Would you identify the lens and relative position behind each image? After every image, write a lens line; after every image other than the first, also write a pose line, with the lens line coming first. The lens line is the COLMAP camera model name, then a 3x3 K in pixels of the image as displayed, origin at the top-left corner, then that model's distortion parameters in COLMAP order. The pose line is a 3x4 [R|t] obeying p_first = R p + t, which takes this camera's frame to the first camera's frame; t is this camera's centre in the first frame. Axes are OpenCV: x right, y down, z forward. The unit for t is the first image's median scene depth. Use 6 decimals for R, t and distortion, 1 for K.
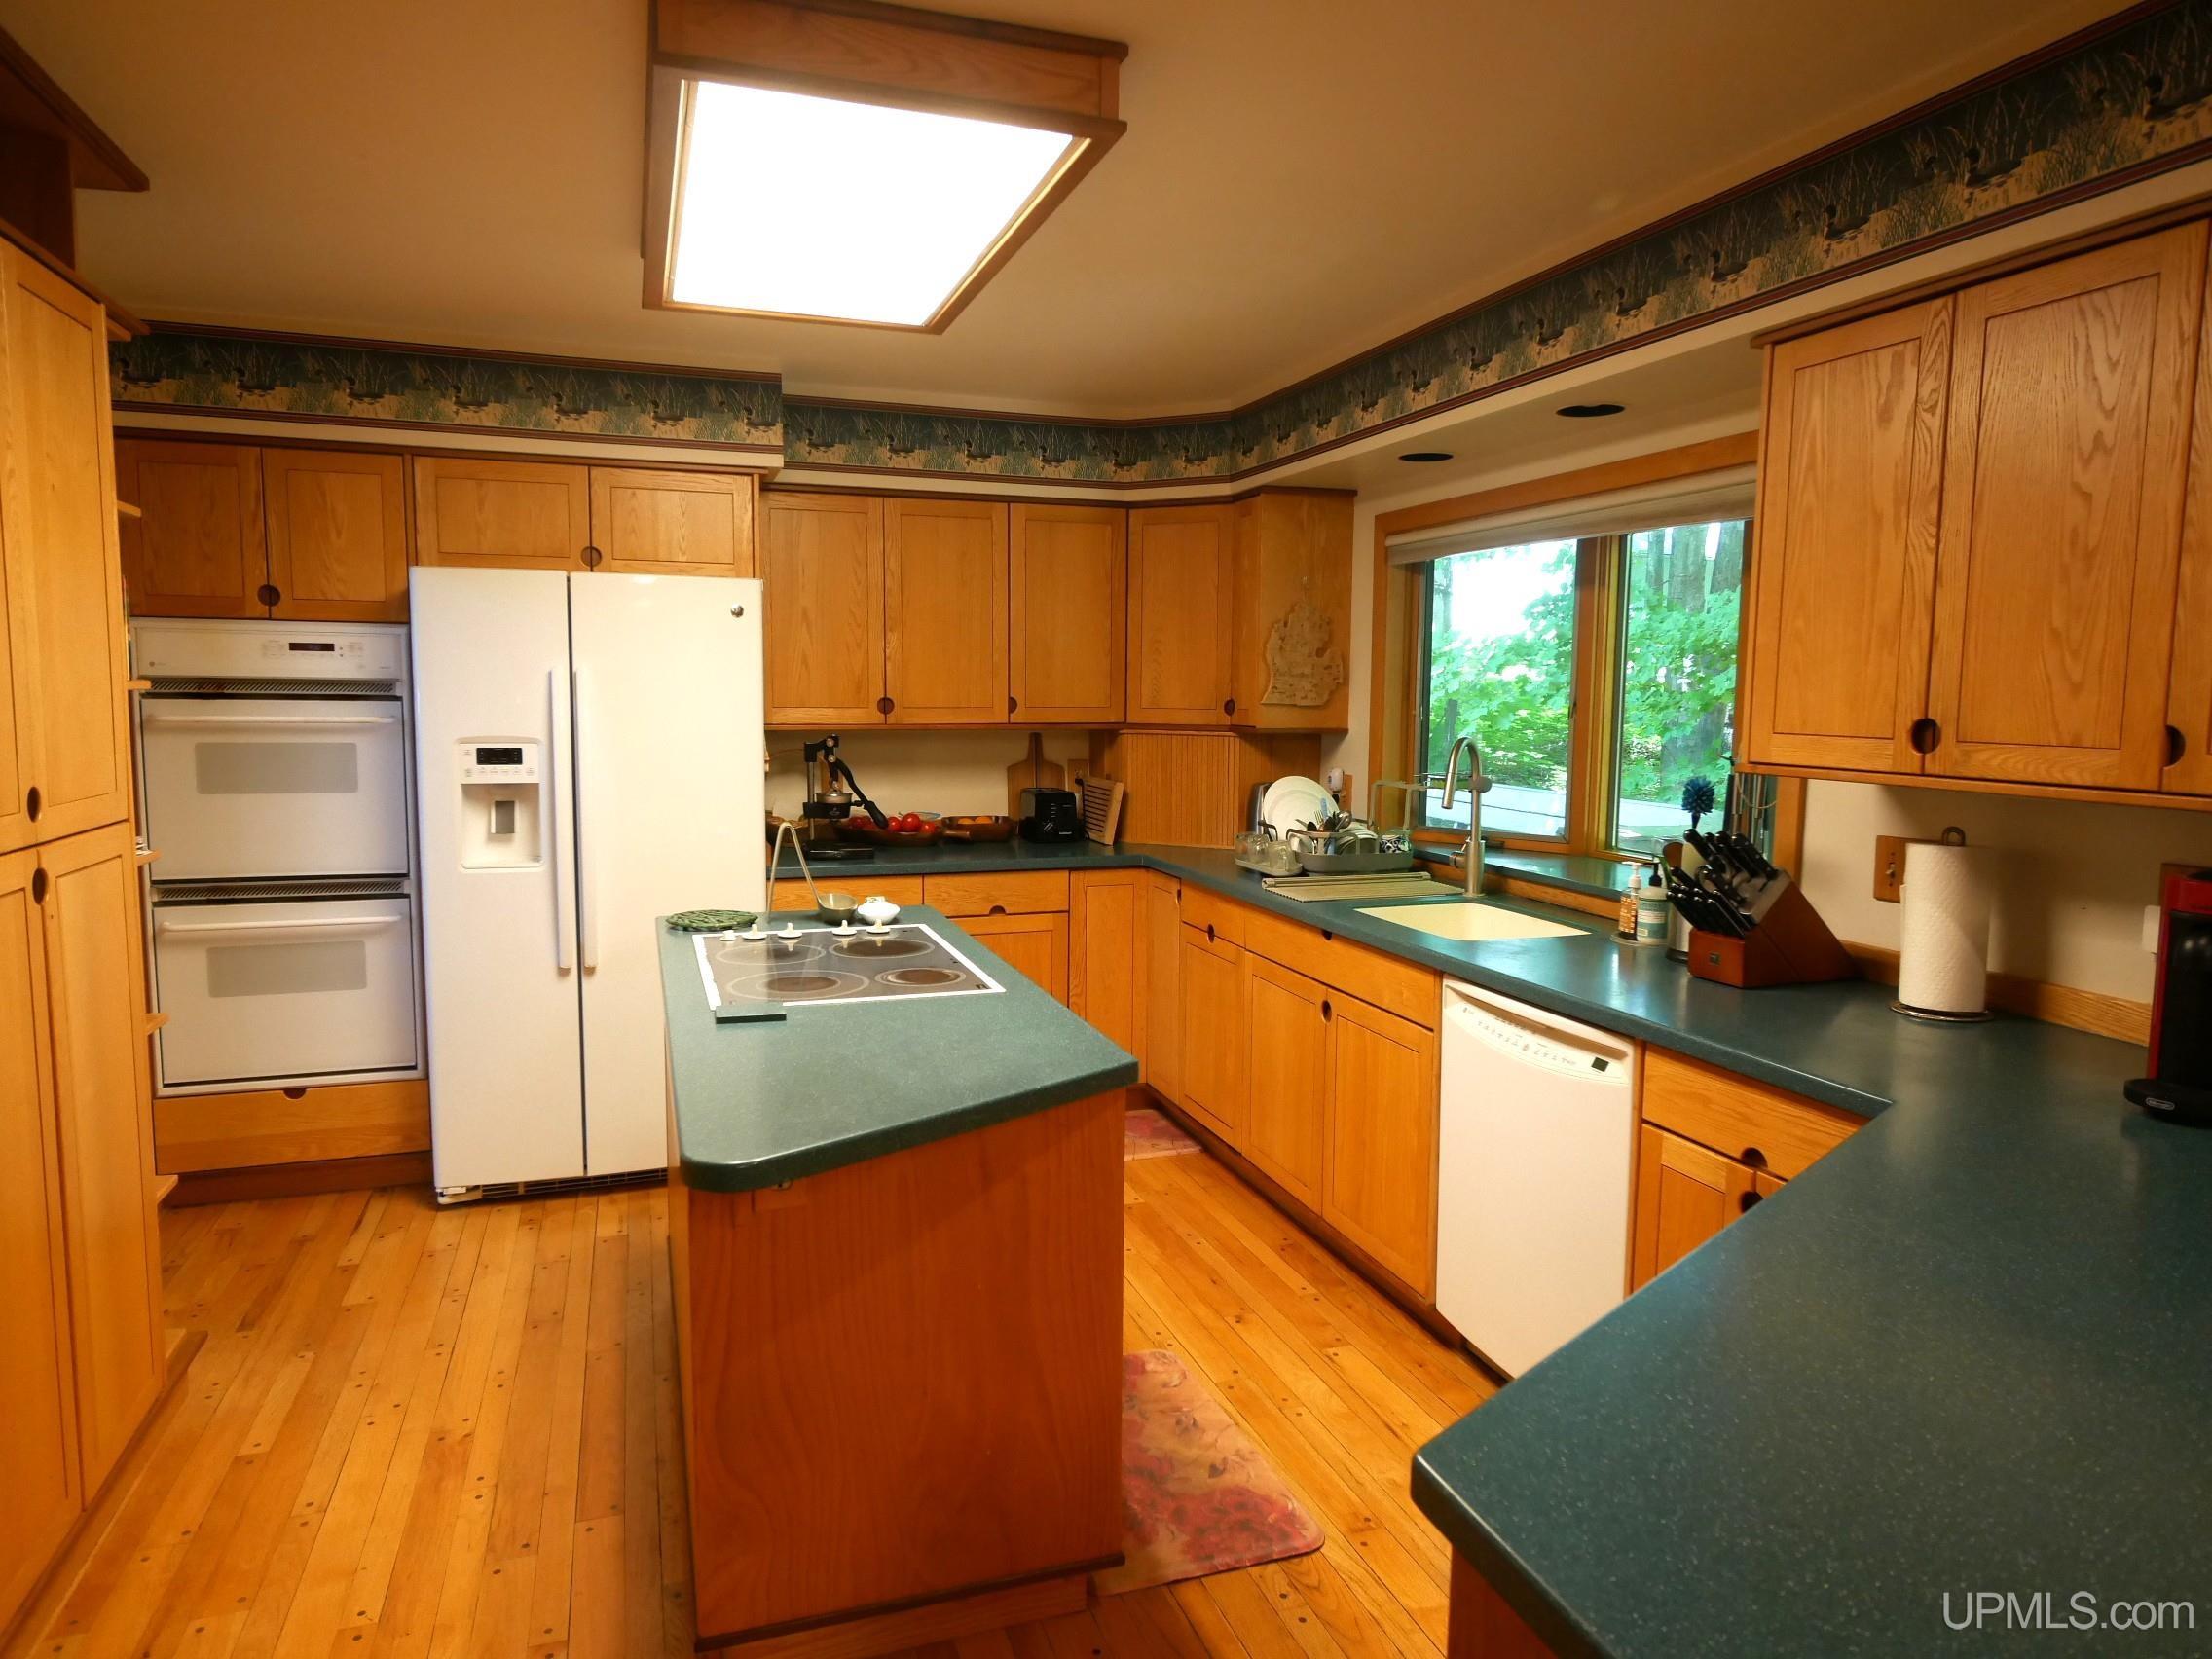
lens RADIAL K [[1385.2, 0, 1106.0], [0, 1385.2, 829.5], [0, 0, 1]] dist [-0.003170, -0.000202]
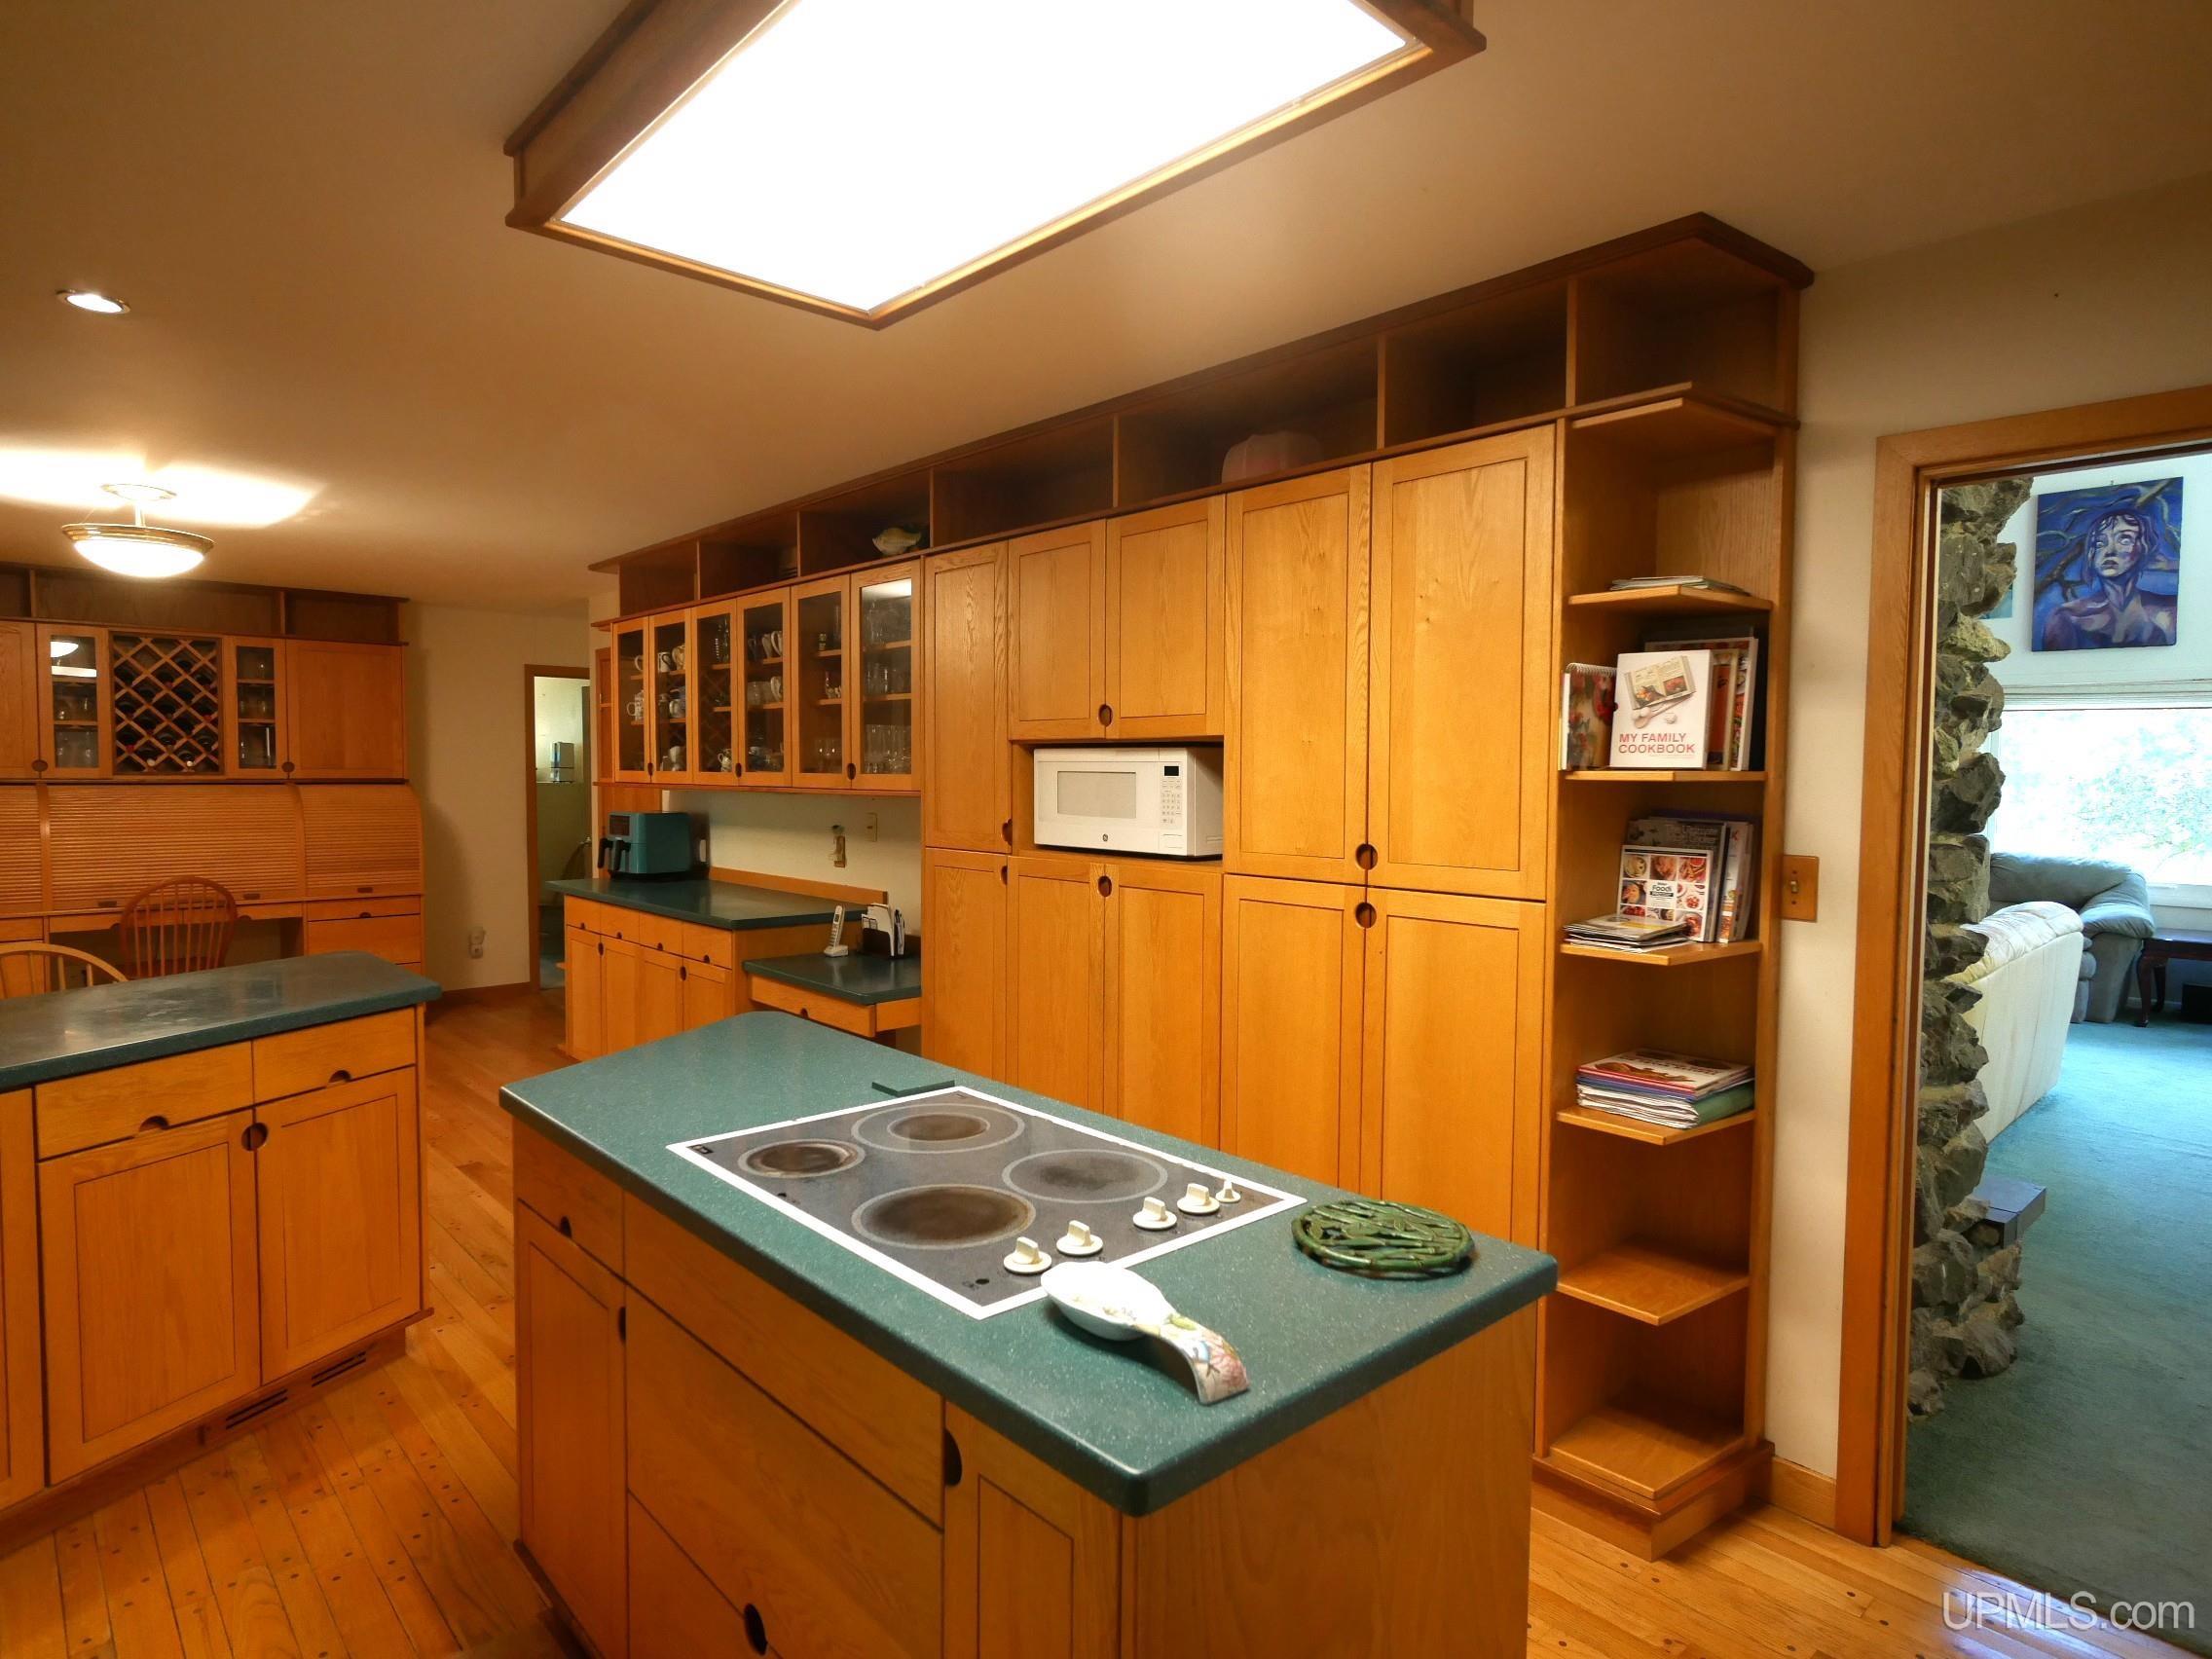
lens RADIAL K [[1237.2, 0, 1101.9], [0, 1237.2, 829.6], [0, 0, 1]] dist [-0.001981, -0.000326]
pose [[-0.915699, 0.002810, -0.401854, -0.011649], [-0.058250, 0.988487, 0.139646, -0.116109], [0.397620, 0.151282, -0.904993, 1.146023]]
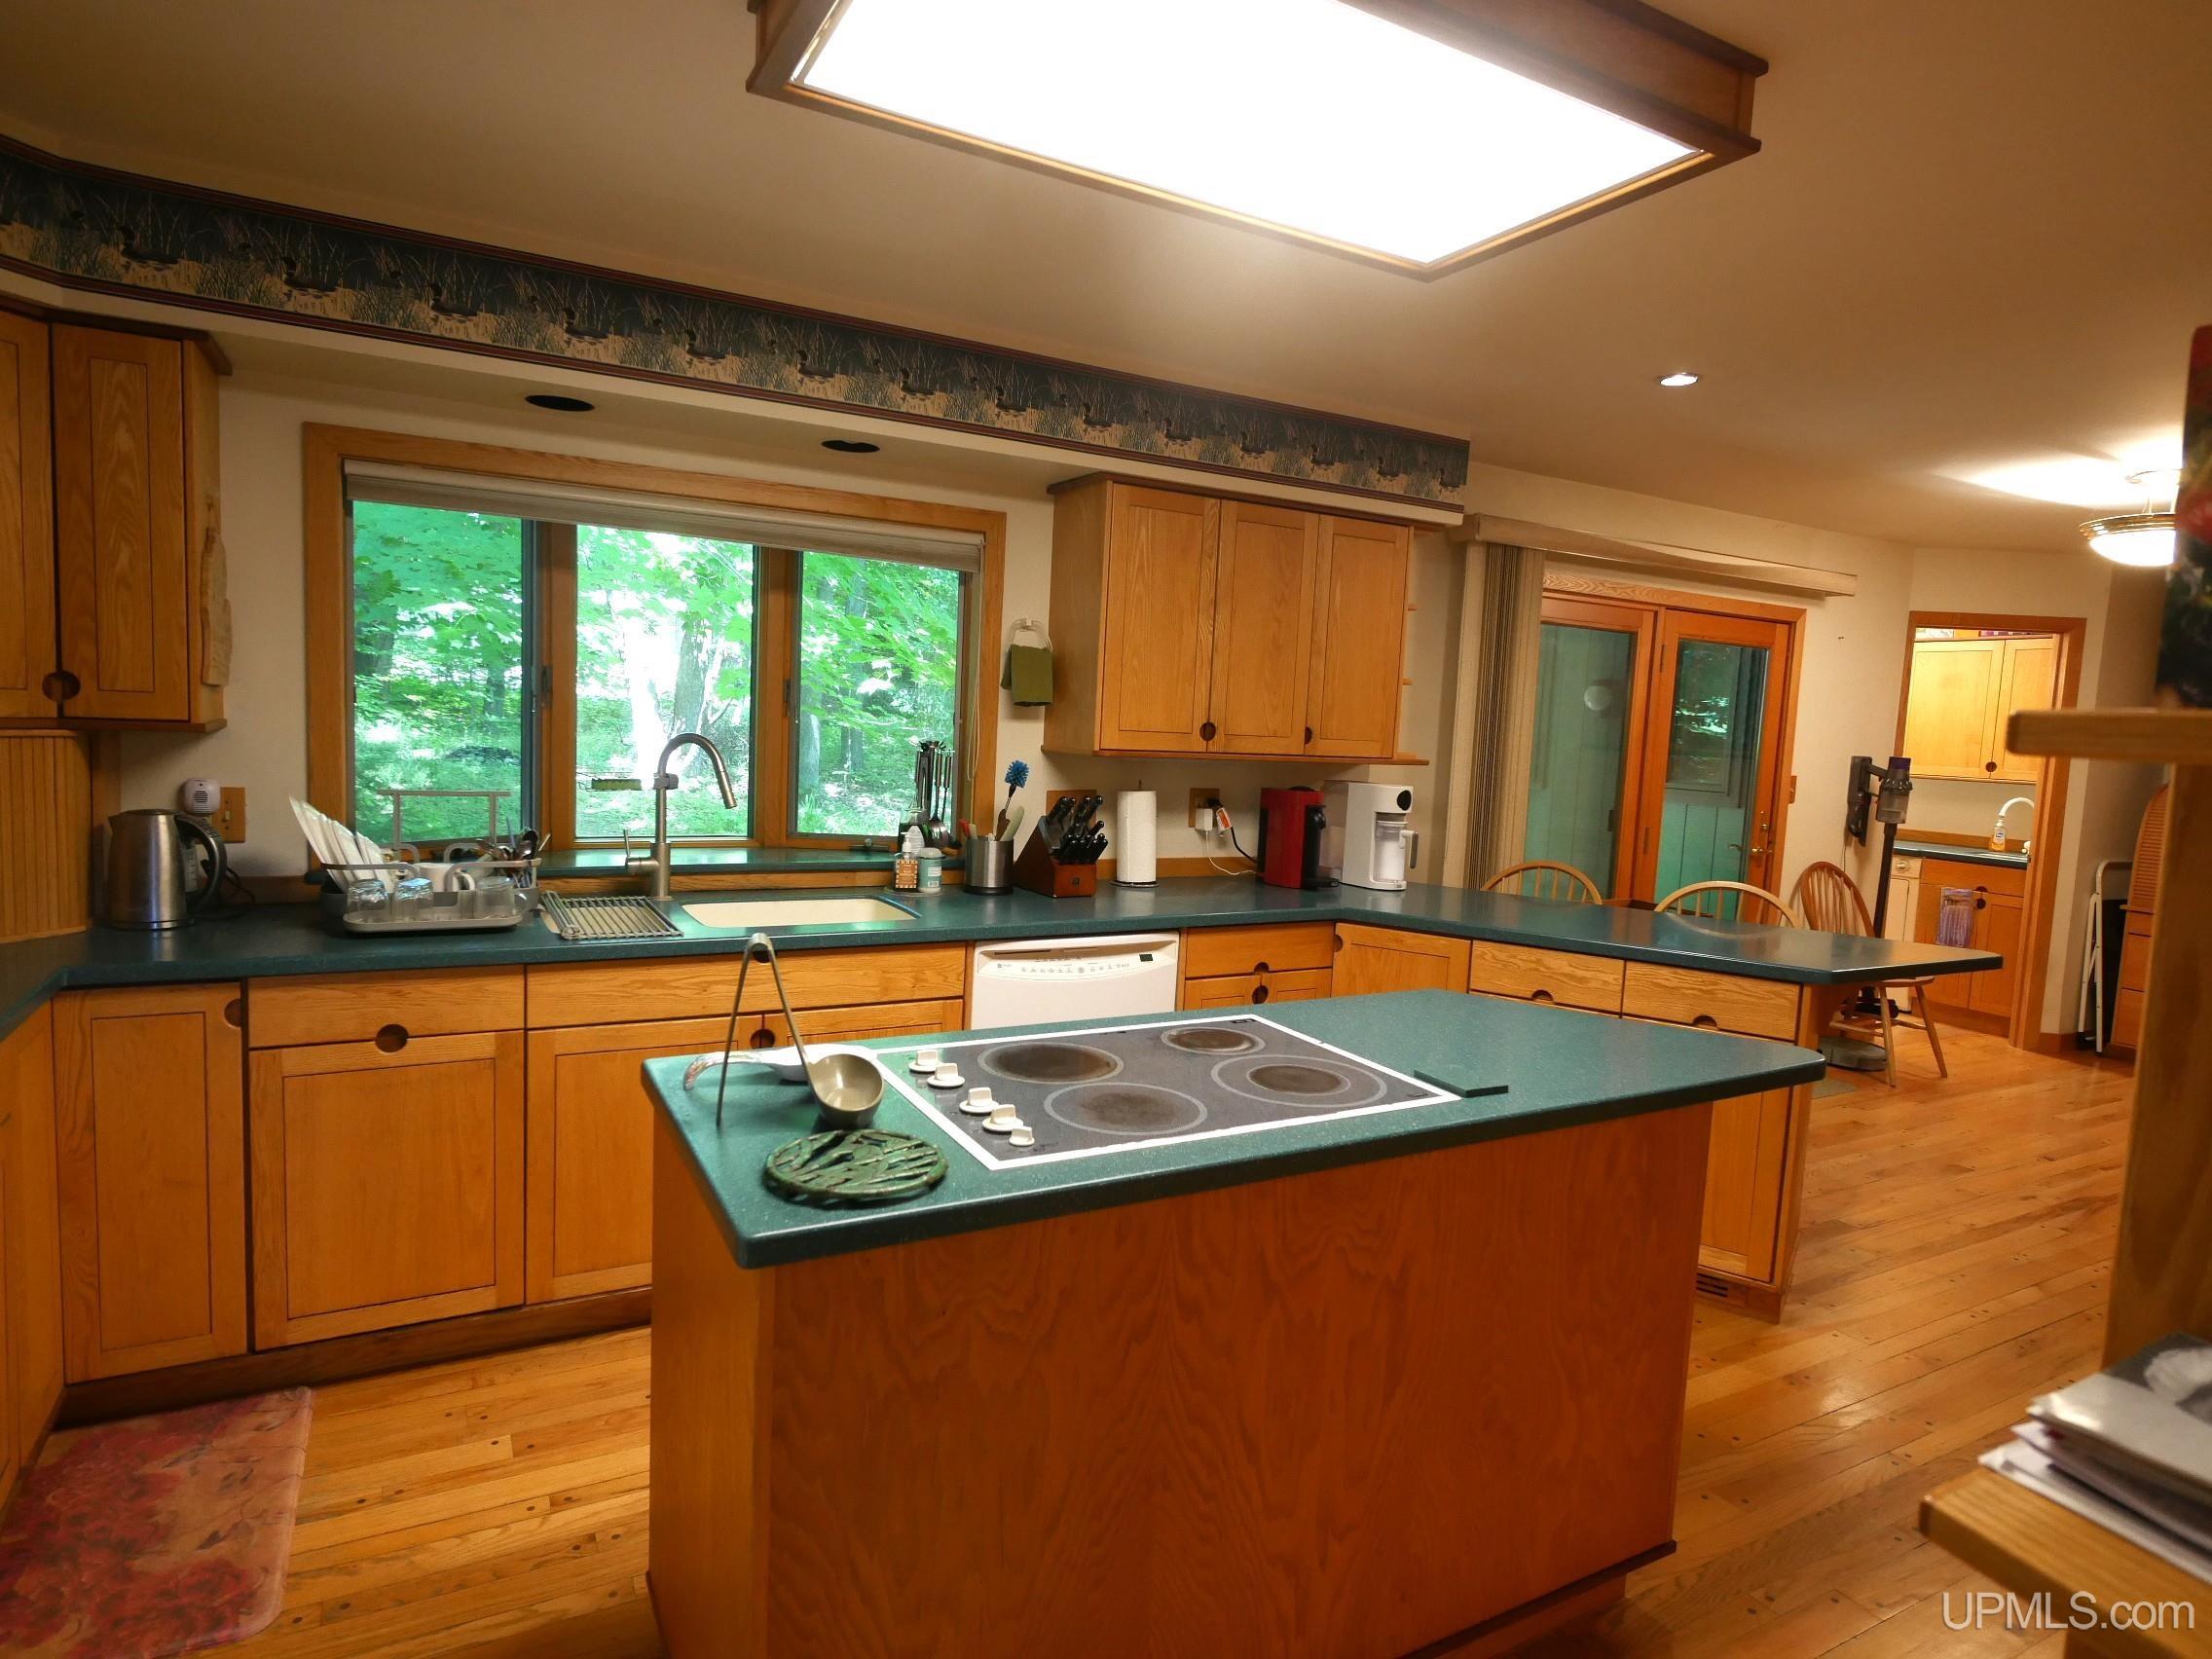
lens RADIAL K [[1237.2, 0, 1101.9], [0, 1237.2, 829.6], [0, 0, 1]] dist [-0.001981, -0.000326]
pose [[-0.171205, -0.111169, 0.978943, -0.611052], [0.052485, 0.991174, 0.121737, -0.086673], [-0.983836, 0.072222, -0.163859, 0.835840]]
